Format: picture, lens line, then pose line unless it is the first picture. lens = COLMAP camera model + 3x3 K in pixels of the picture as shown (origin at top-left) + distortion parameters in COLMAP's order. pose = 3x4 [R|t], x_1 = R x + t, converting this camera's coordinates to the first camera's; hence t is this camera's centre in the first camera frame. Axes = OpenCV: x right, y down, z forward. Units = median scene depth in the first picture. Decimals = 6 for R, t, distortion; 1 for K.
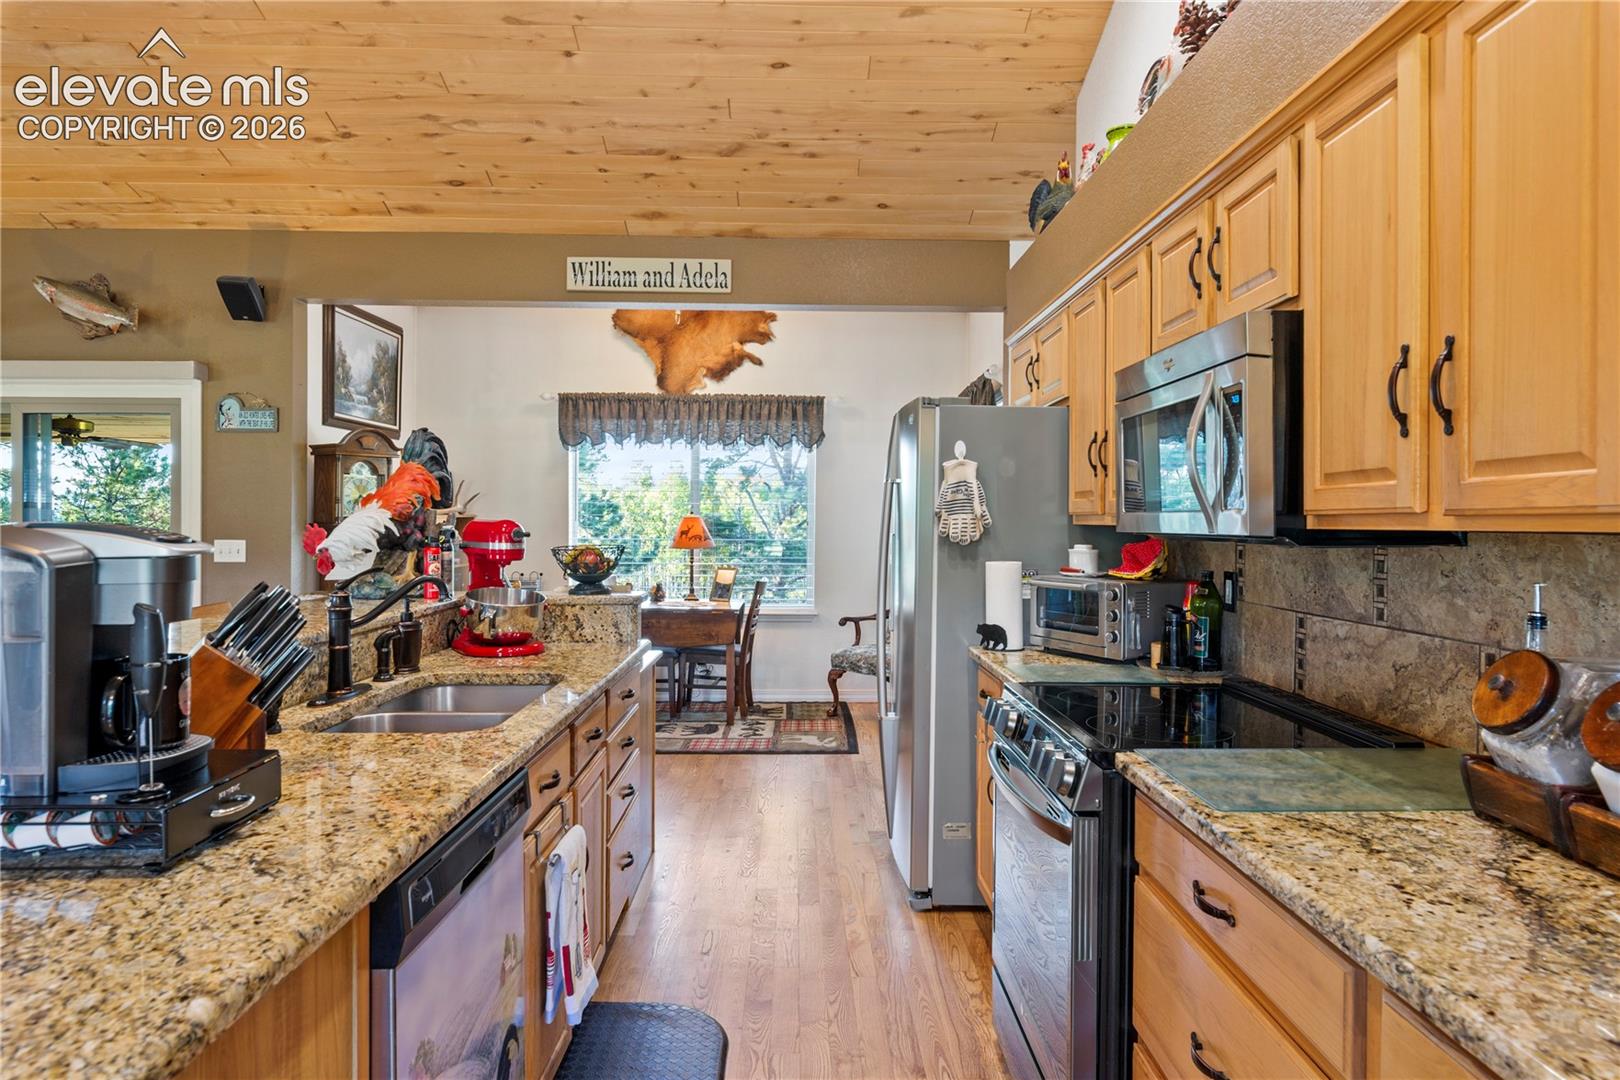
lens RADIAL K [[1002.3, 0, 810.0], [0, 1002.3, 520.3], [0, 0, 1]] dist [0.004483, -0.001109]
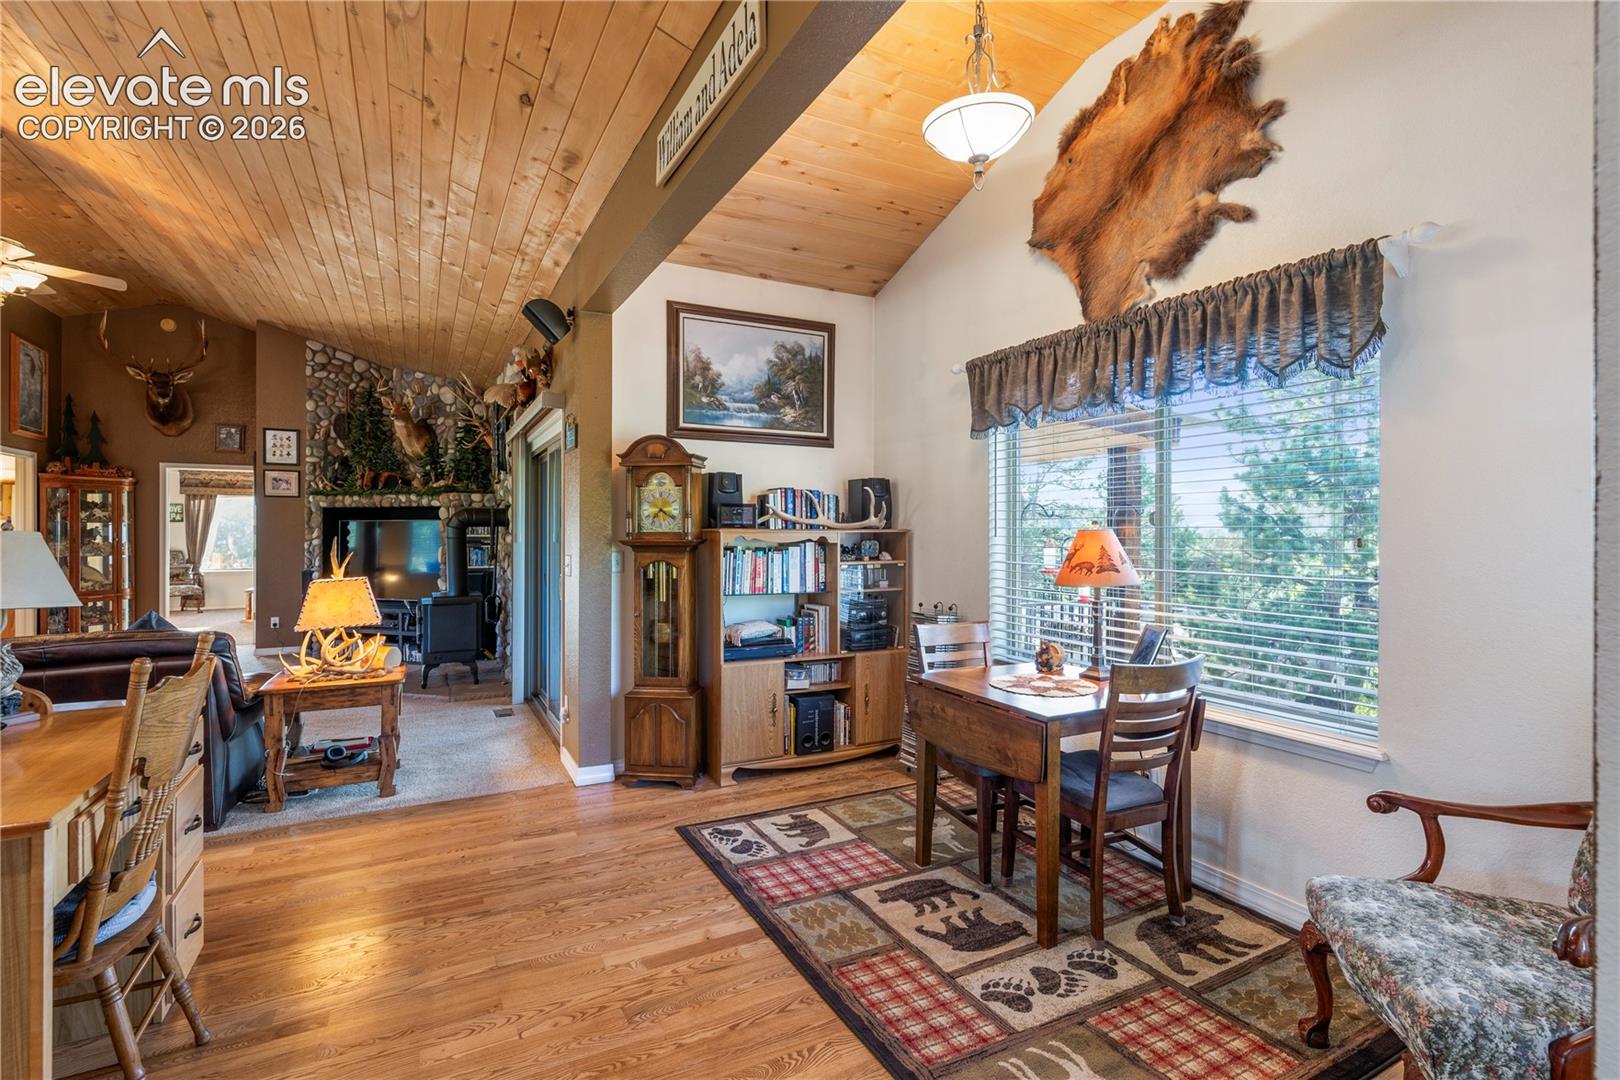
lens RADIAL K [[740.0, 0, 810.0], [0, 740.0, 540.0], [0, 0, 1]] dist [-0.010536, 0.000033]
pose [[0.457868, 0.006375, -0.888998, 0.192371], [-0.000363, 0.999976, 0.006984, -0.001086], [0.889020, -0.002875, 0.457859, 0.718238]]
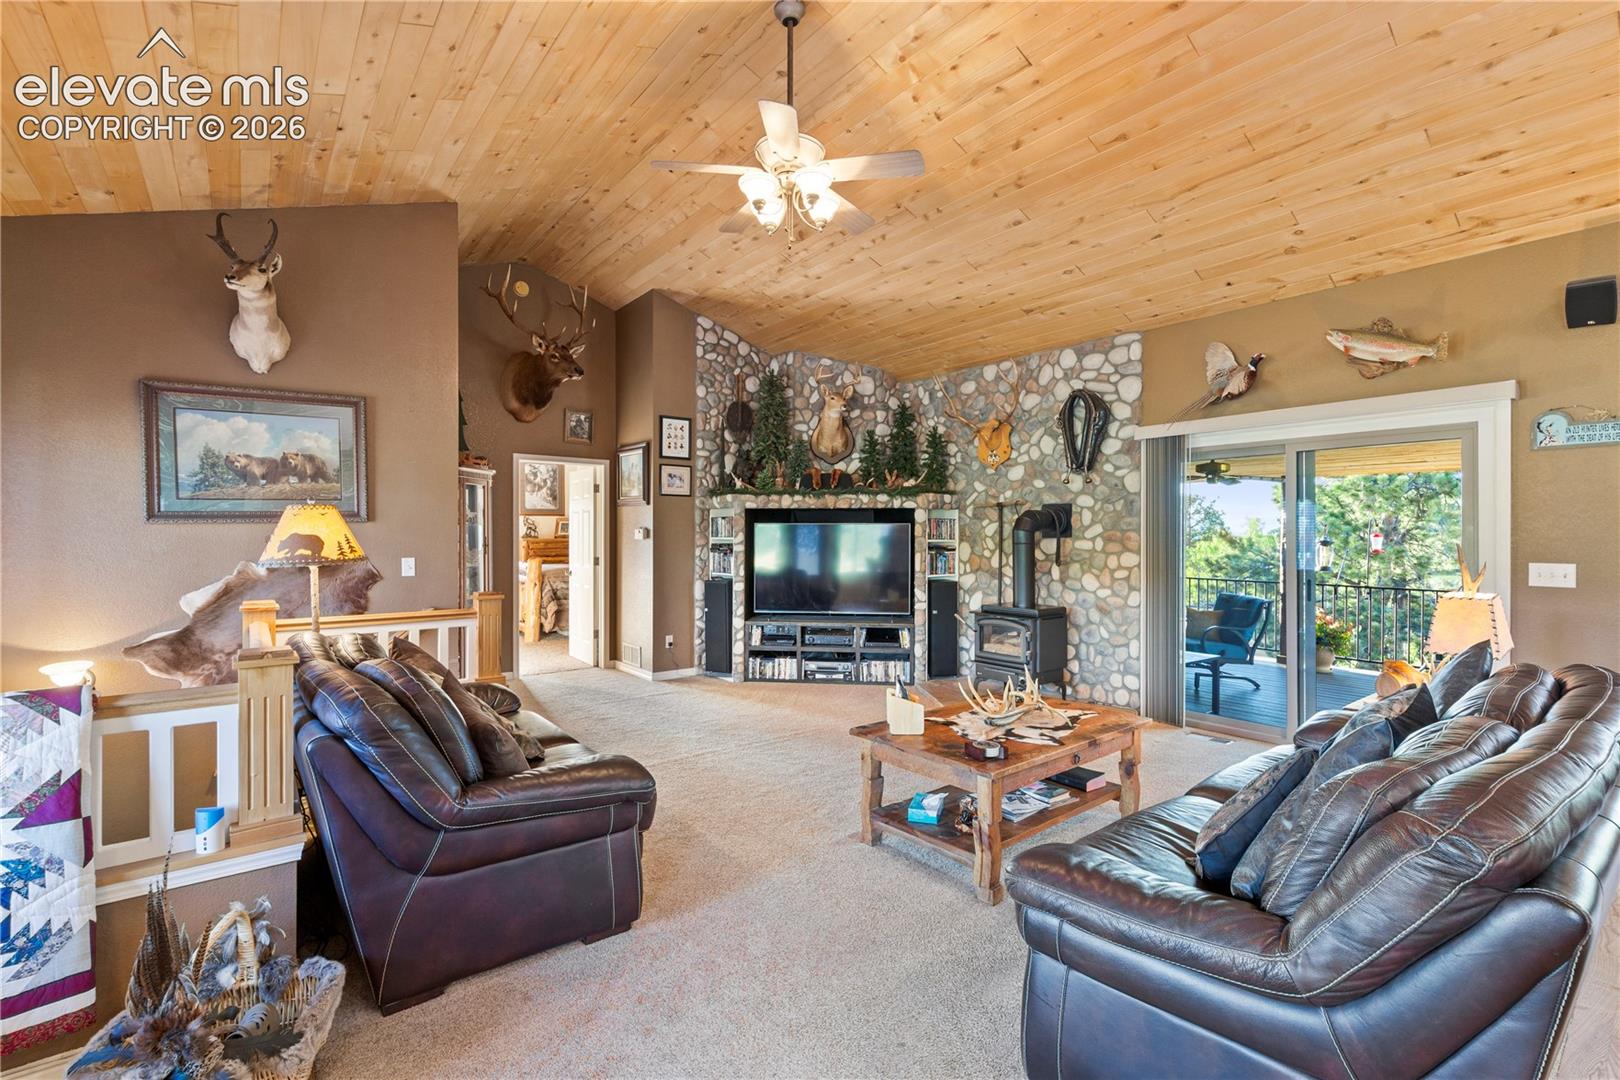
lens RADIAL K [[712.1, 0, 814.7], [0, 712.1, 526.1], [0, 0, 1]] dist [-0.002359, 0.000070]
pose [[0.602823, -0.013448, -0.797762, -0.376770], [0.000075, 0.999859, -0.016798, -0.003581], [0.797875, 0.010066, 0.602739, 0.032870]]
